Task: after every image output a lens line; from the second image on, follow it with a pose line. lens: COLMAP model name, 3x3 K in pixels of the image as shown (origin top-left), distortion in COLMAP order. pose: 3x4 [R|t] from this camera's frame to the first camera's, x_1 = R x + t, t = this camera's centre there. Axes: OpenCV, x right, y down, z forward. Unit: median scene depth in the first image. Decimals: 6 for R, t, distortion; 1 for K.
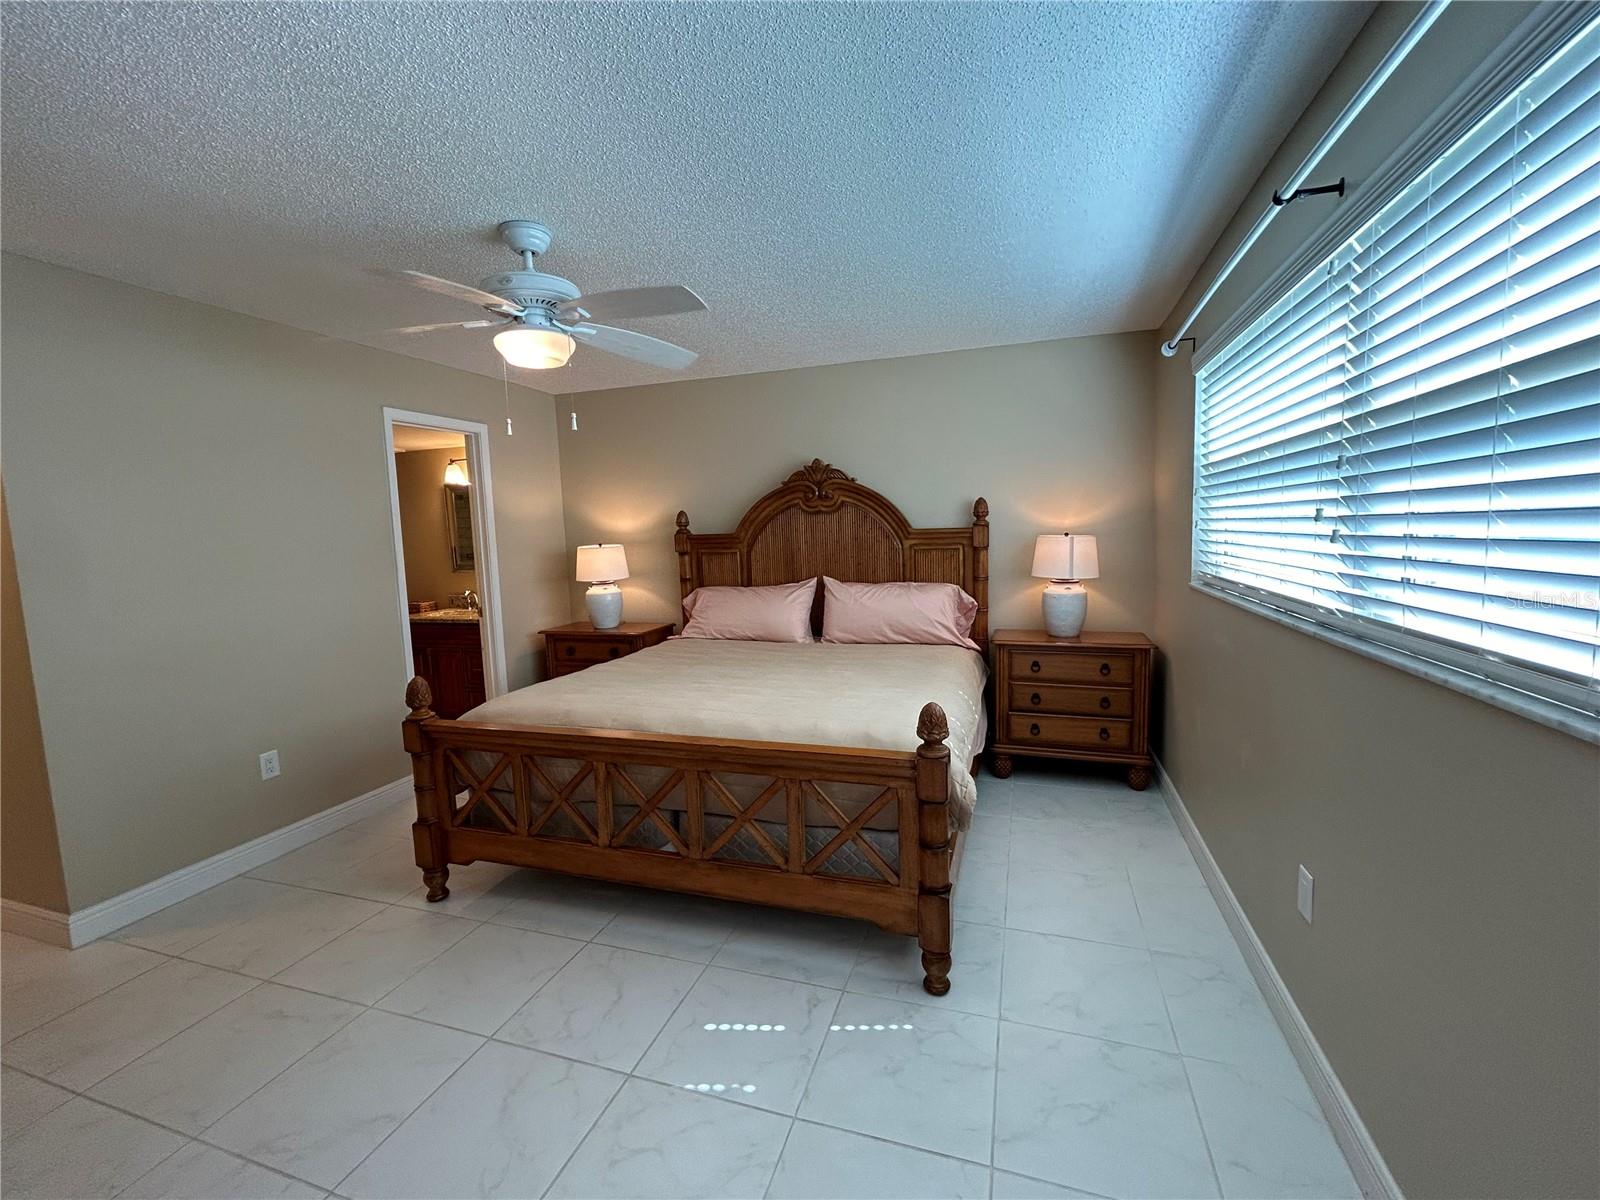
lens RADIAL K [[647.1, 0, 800.0], [0, 647.1, 600.0], [0, 0, 1]] dist [-0.002227, 0.000351]
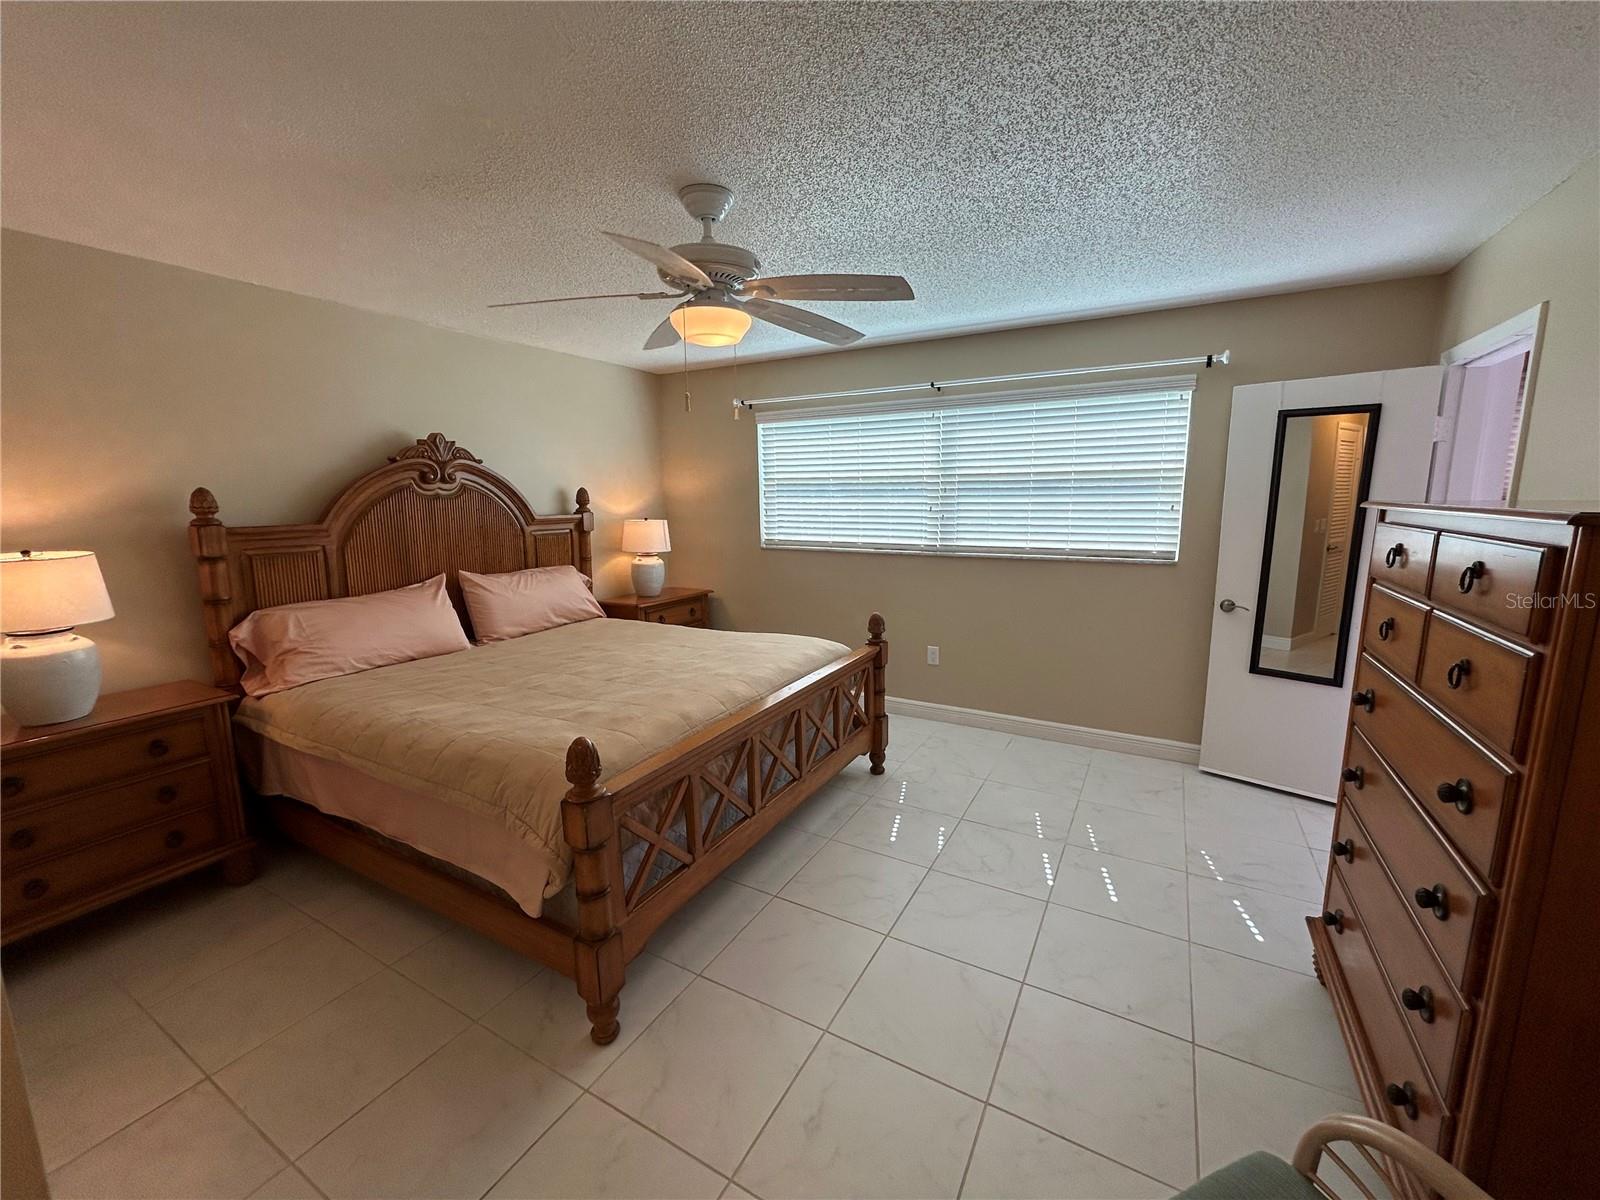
lens RADIAL K [[647.1, 0, 800.0], [0, 647.1, 600.0], [0, 0, 1]] dist [-0.002227, 0.000351]
pose [[0.198137, -0.136428, 0.970633, -0.739843], [0.107153, 0.987346, 0.116904, -0.051730], [-0.974300, 0.080844, 0.210249, 0.387740]]
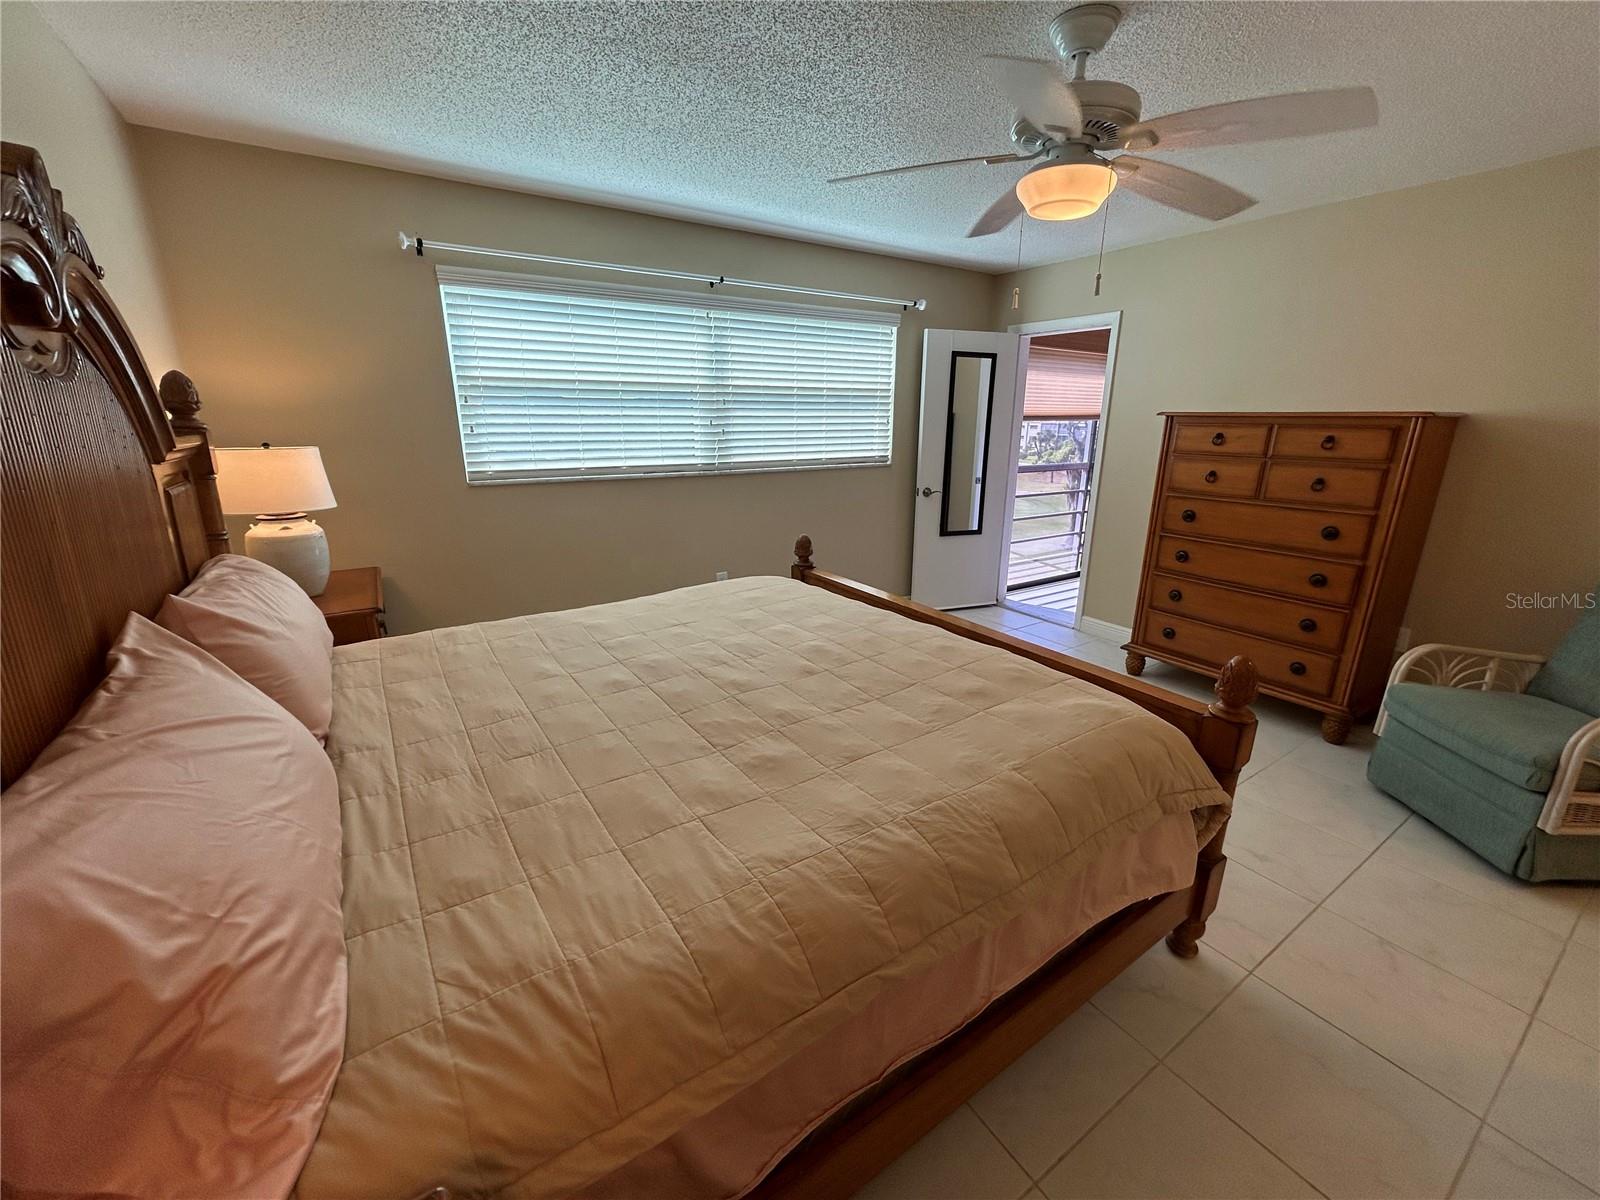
lens RADIAL K [[630.6, 0, 800.0], [0, 630.6, 600.0], [0, 0, 1]] dist [-0.000590, 0.000016]
pose [[-0.773685, -0.157636, 0.613647, -0.379221], [0.081869, 0.935559, 0.343550, -0.115920], [-0.628259, 0.316038, -0.710923, 1.042310]]
